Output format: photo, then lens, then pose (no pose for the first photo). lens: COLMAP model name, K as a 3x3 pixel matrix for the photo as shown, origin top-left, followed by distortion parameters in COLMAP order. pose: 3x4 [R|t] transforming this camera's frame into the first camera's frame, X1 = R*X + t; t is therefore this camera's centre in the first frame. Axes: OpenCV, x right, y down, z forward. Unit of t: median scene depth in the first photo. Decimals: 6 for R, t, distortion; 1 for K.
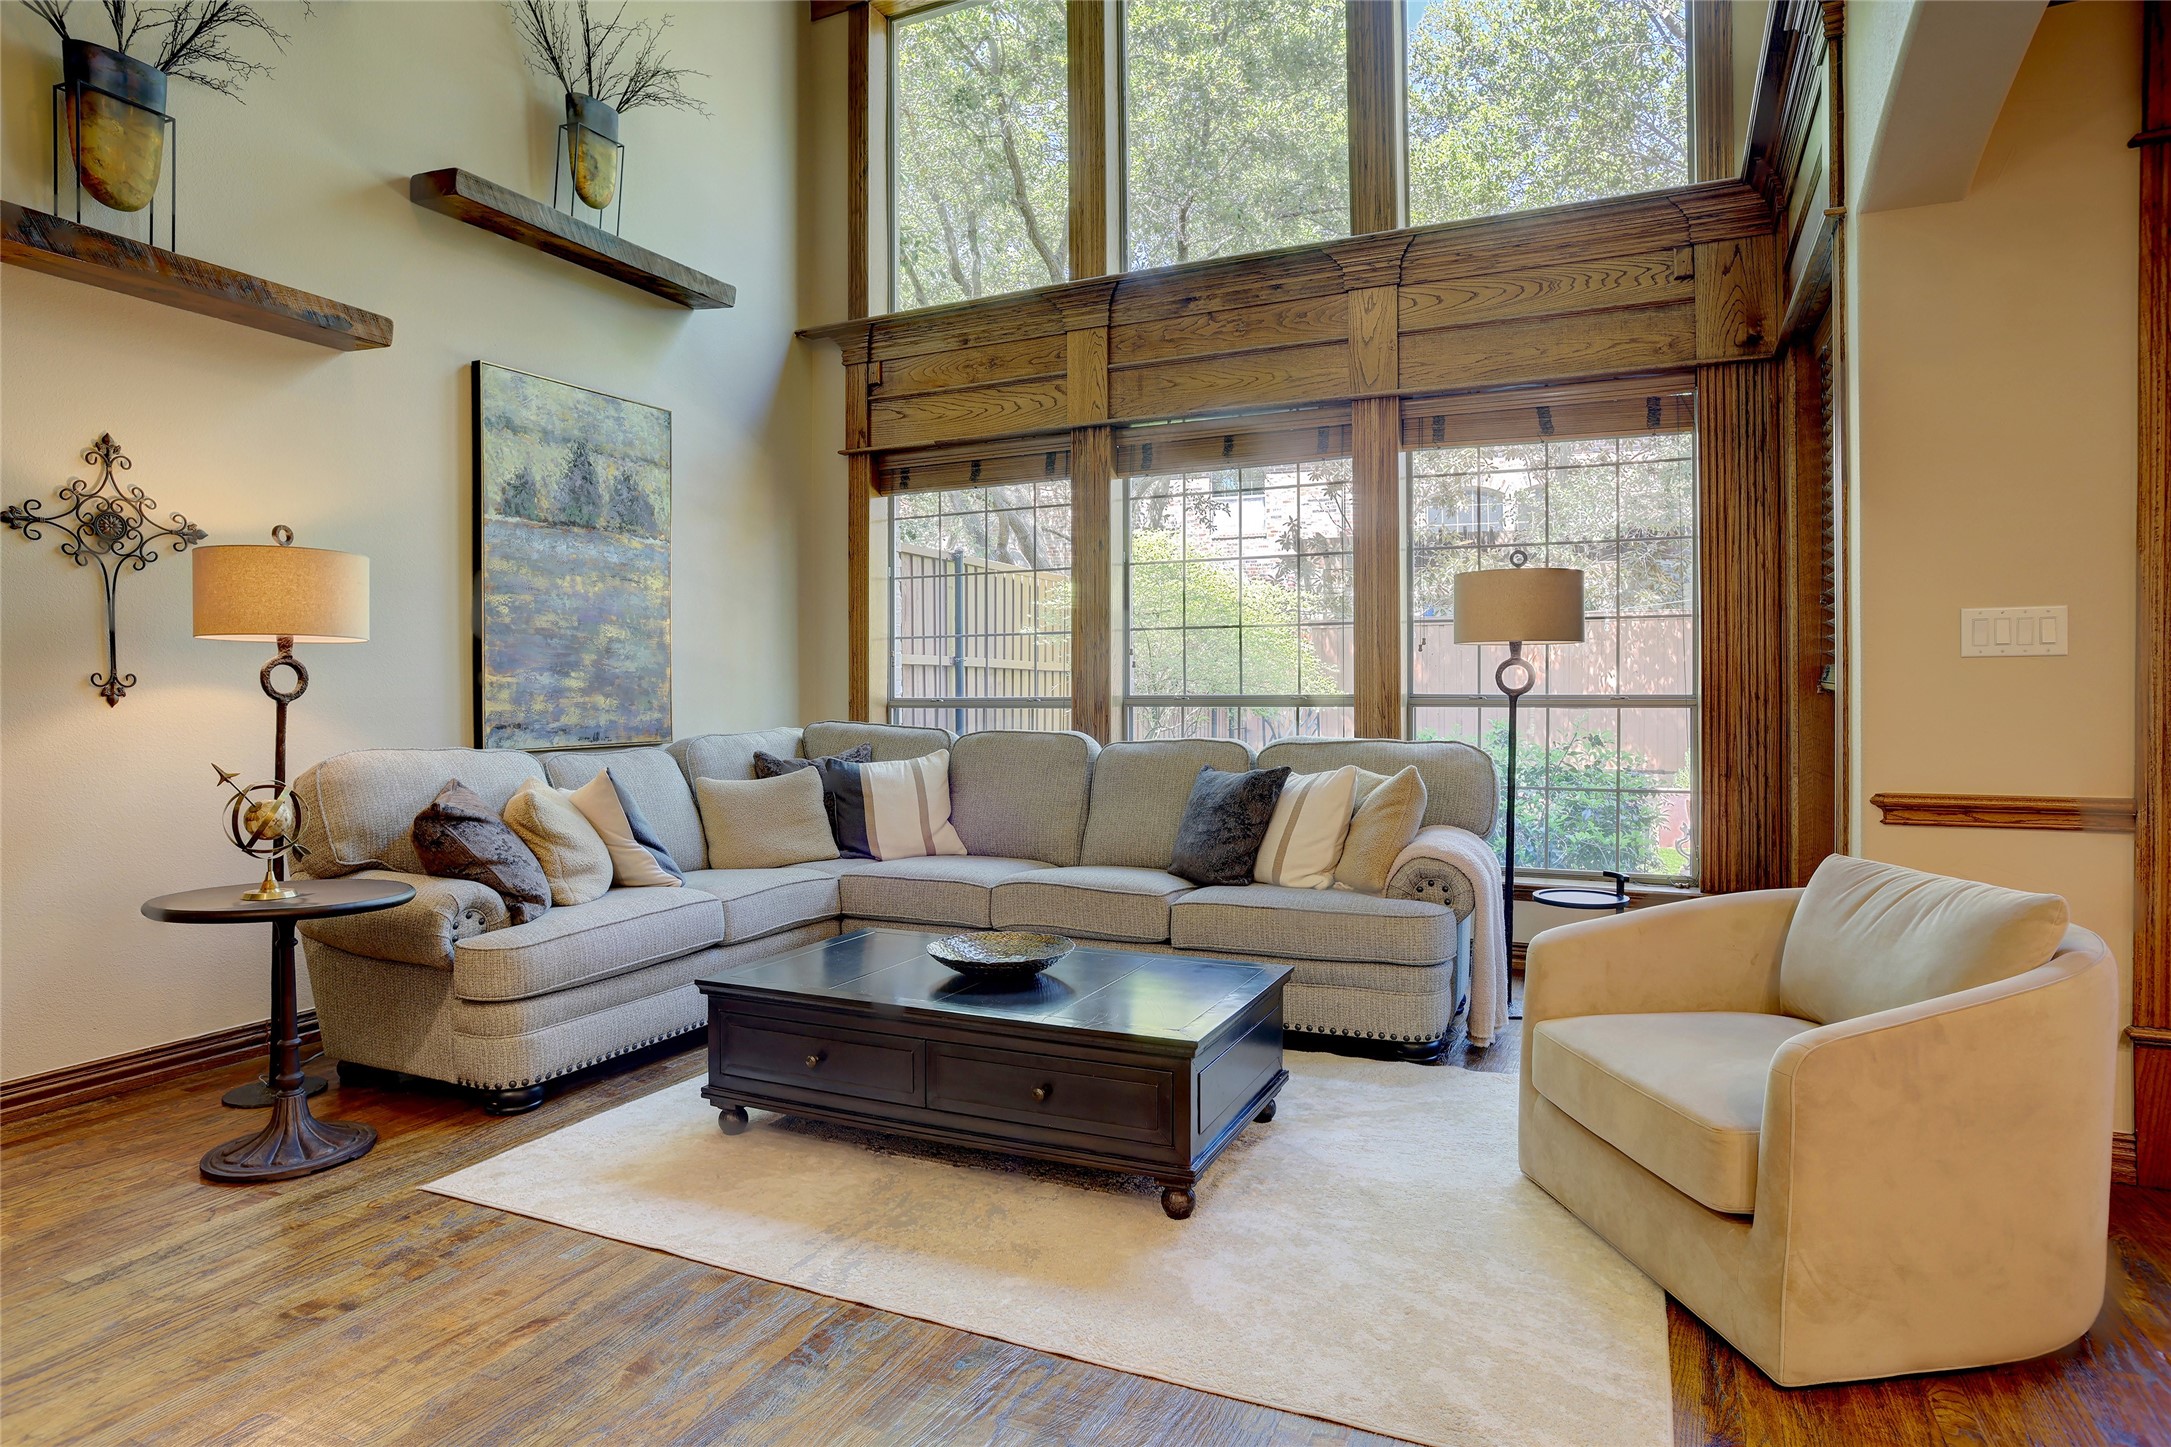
lens RADIAL K [[1239.3, 0, 1069.7], [0, 1239.3, 710.1], [0, 0, 1]] dist [-0.077009, 0.056199]
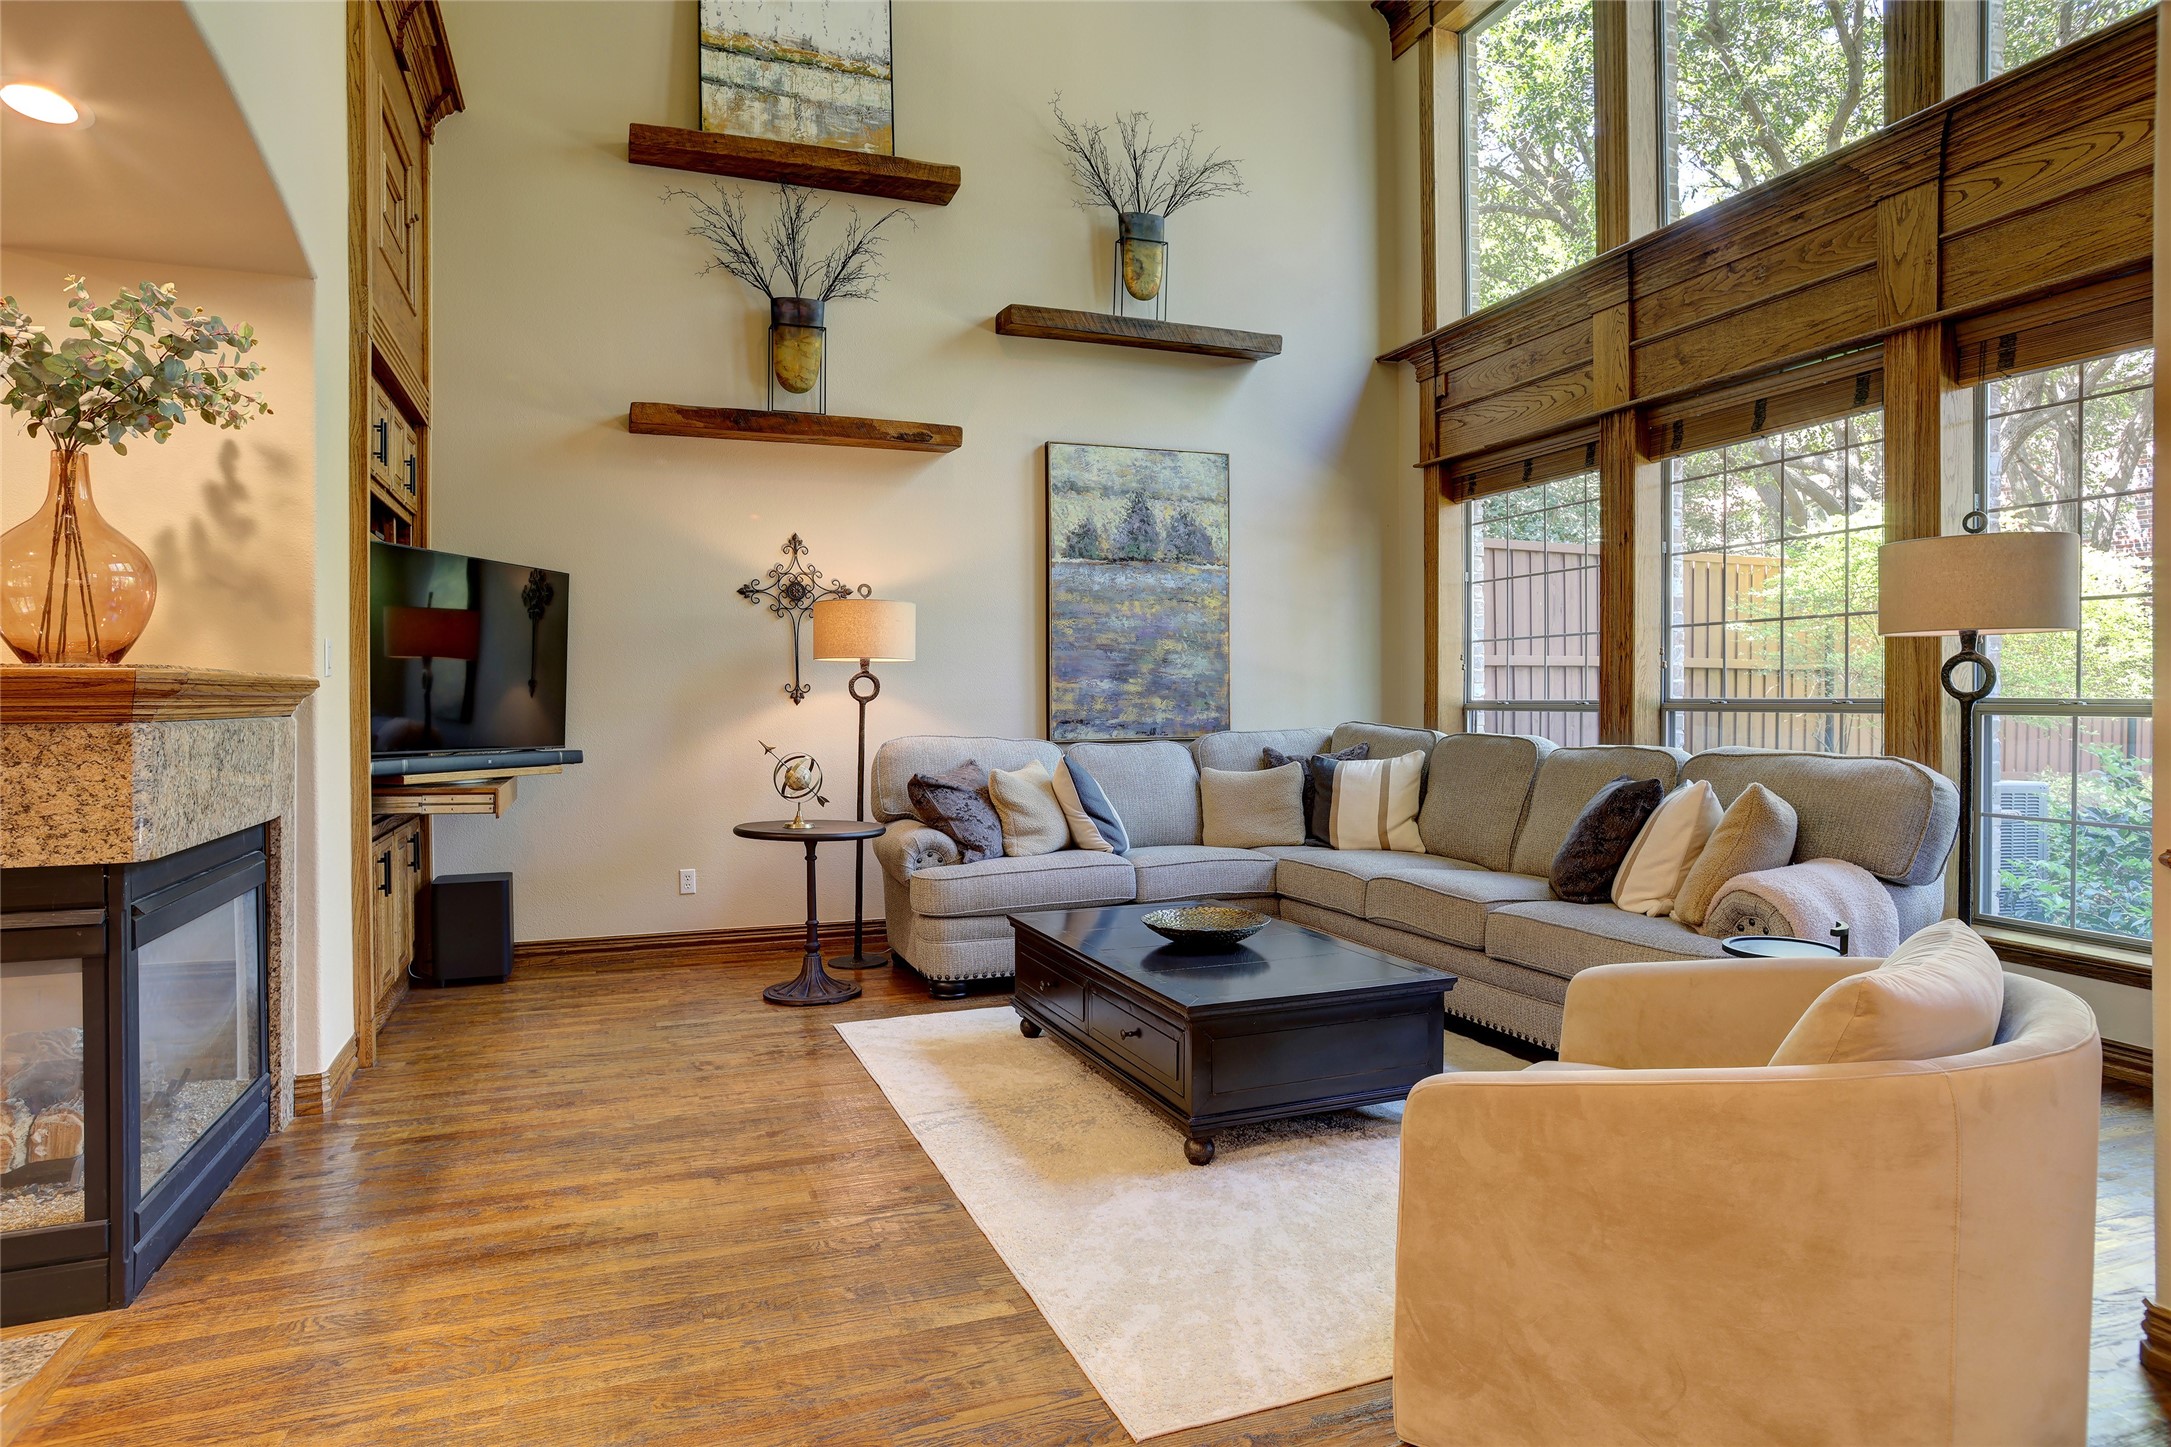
lens RADIAL K [[1239.3, 0, 1069.7], [0, 1239.3, 710.1], [0, 0, 1]] dist [-0.077009, 0.056199]
pose [[0.721215, 0.008711, -0.692656, 0.415859], [-0.008514, 0.999957, 0.003711, -0.003487], [0.692659, 0.003221, 0.721258, 0.054489]]
